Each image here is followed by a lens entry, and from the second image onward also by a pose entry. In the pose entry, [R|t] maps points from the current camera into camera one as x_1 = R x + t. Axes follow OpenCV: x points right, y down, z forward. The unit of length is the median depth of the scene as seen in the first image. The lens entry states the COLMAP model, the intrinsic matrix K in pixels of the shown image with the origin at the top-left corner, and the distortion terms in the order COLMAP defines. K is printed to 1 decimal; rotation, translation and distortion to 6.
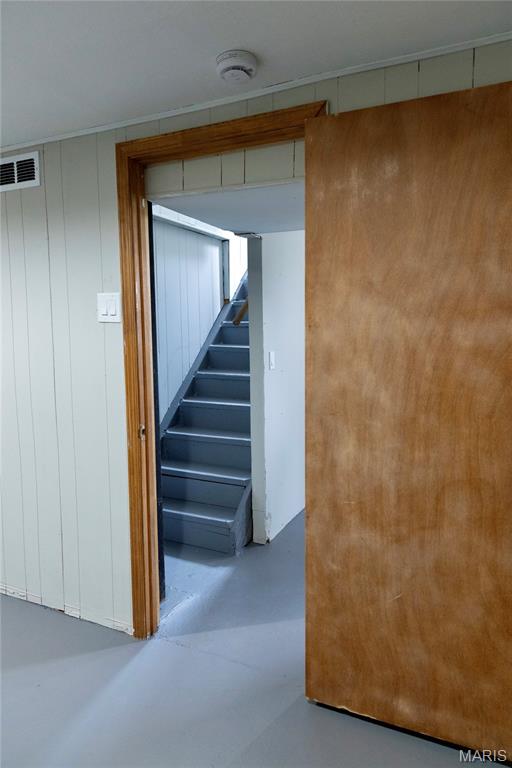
lens RADIAL K [[510.6, 0, 257.6], [0, 510.6, 382.0], [0, 0, 1]] dist [0.003115, 0.001775]
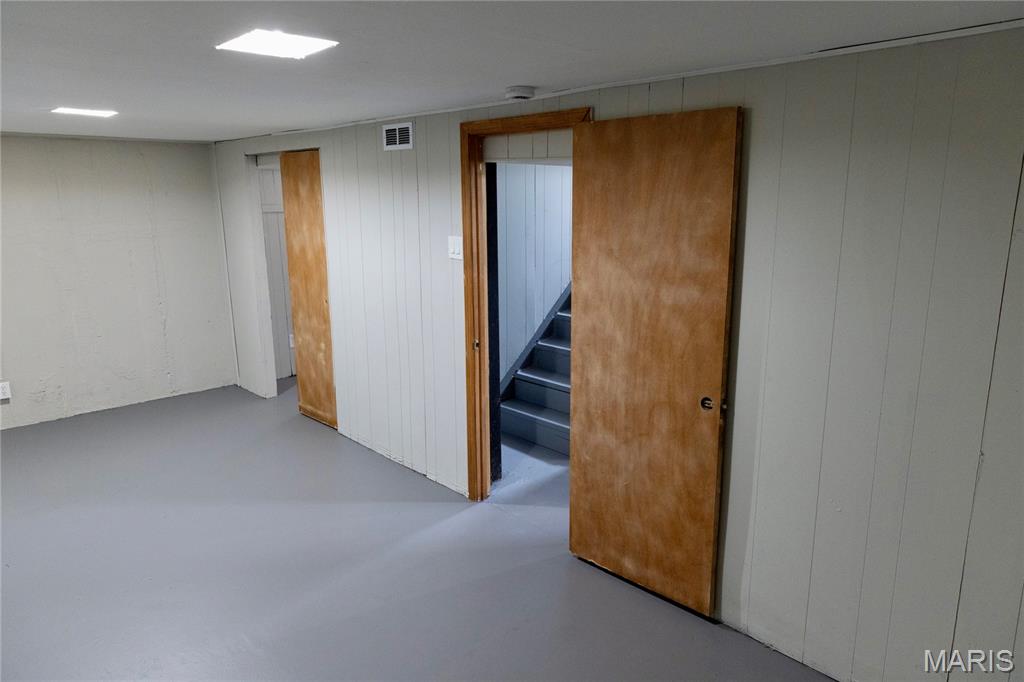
lens RADIAL K [[680.8, 0, 510.9], [0, 680.8, 341.7], [0, 0, 1]] dist [0.003115, 0.001775]
pose [[0.933730, 0.076360, -0.349738, 0.572655], [-0.037664, 0.992518, 0.116145, -0.142774], [0.355990, -0.095276, 0.929620, -0.716233]]
